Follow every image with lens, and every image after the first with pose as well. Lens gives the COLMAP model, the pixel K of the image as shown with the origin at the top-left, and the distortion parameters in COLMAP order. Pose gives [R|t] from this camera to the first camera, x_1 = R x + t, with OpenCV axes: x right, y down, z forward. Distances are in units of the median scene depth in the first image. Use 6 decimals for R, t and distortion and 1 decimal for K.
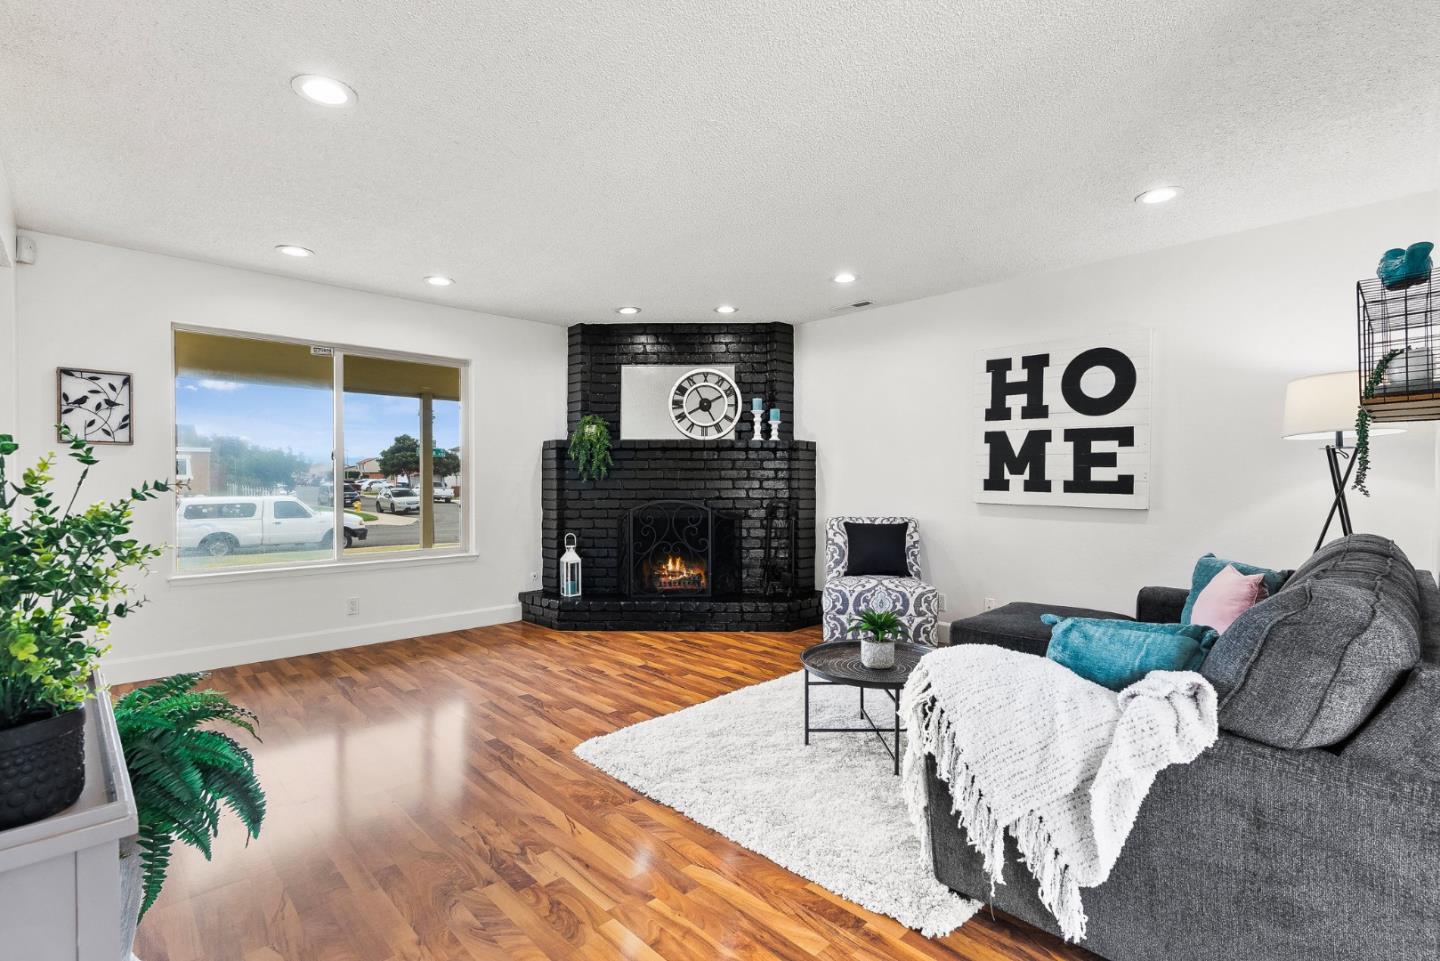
lens RADIAL K [[658.0, 0, 722.4], [0, 658.0, 480.3], [0, 0, 1]] dist [-0.004294, -0.000136]
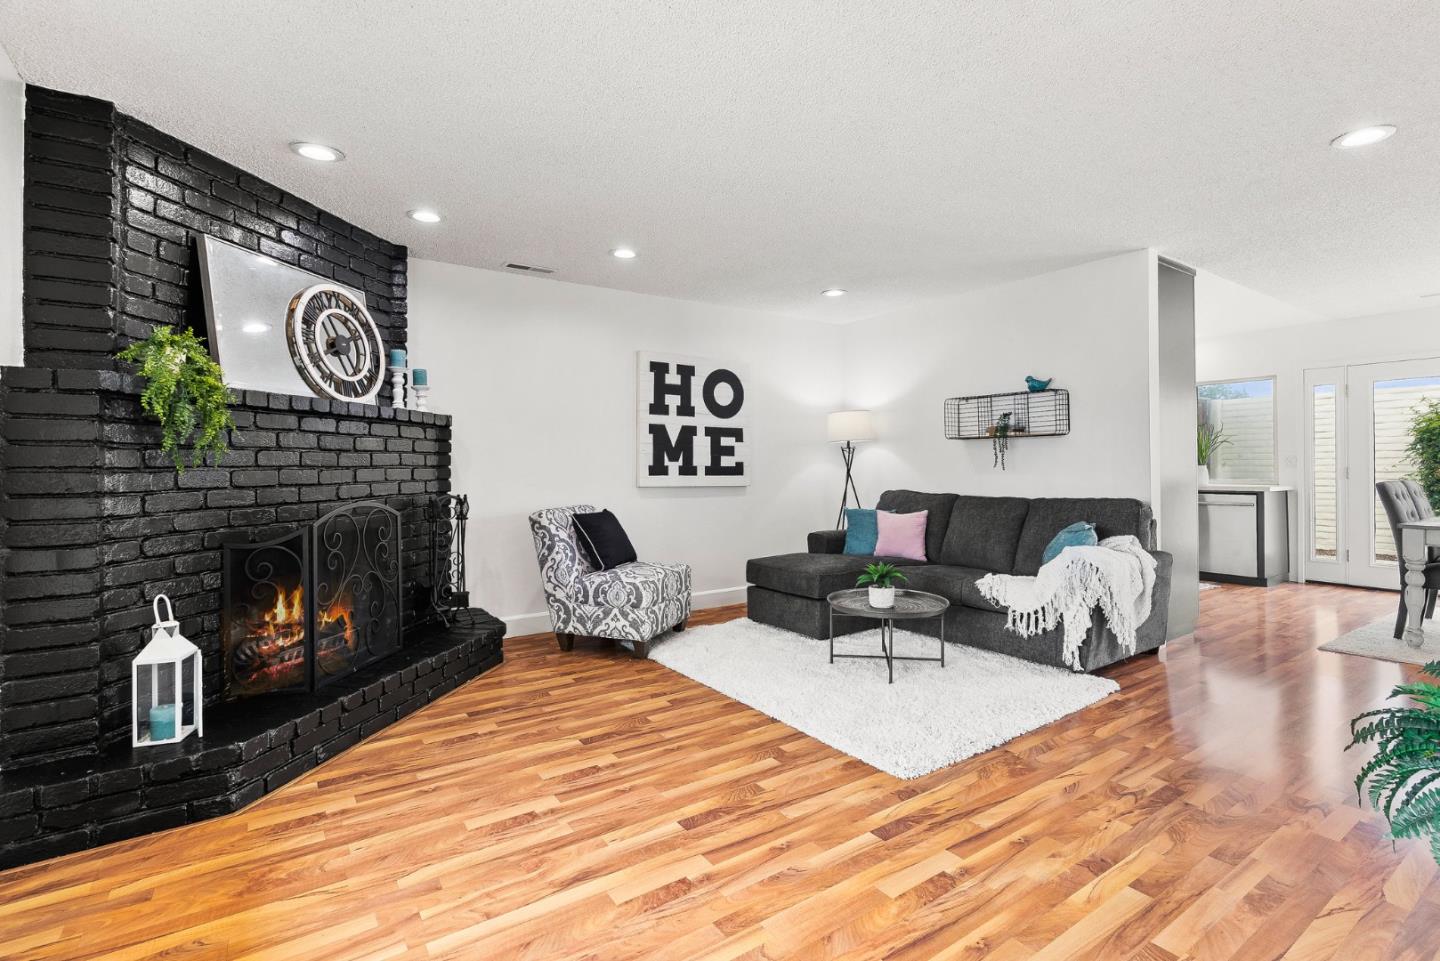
lens RADIAL K [[669.0, 0, 715.5], [0, 669.0, 457.1], [0, 0, 1]] dist [-0.006594, 0.000283]
pose [[0.182508, 0.010142, 0.983152, -0.771421], [0.008857, 0.999889, -0.011958, -0.001438], [-0.983164, 0.010890, 0.182398, 0.733498]]
